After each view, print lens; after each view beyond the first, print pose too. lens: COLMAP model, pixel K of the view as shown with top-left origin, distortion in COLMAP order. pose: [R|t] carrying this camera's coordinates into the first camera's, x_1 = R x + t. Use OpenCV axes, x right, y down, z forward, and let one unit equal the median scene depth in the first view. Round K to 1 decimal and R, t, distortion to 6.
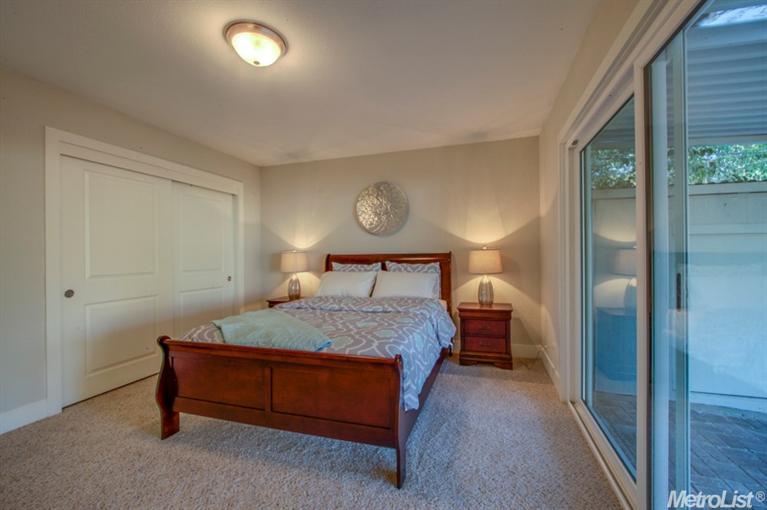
lens RADIAL K [[314.4, 0, 386.4], [0, 314.4, 252.2], [0, 0, 1]] dist [-0.002320, -0.000273]
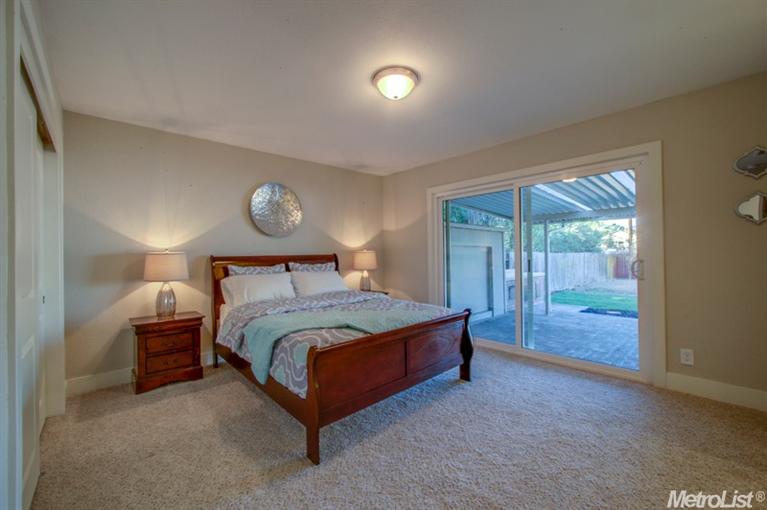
lens RADIAL K [[314.4, 0, 385.2], [0, 314.4, 256.0], [0, 0, 1]] dist [-0.002320, -0.000273]
pose [[0.504769, -0.001781, 0.863253, -0.723828], [0.001054, 0.999998, 0.001447, 0.006865], [-0.863254, 0.000180, 0.504770, 0.204304]]
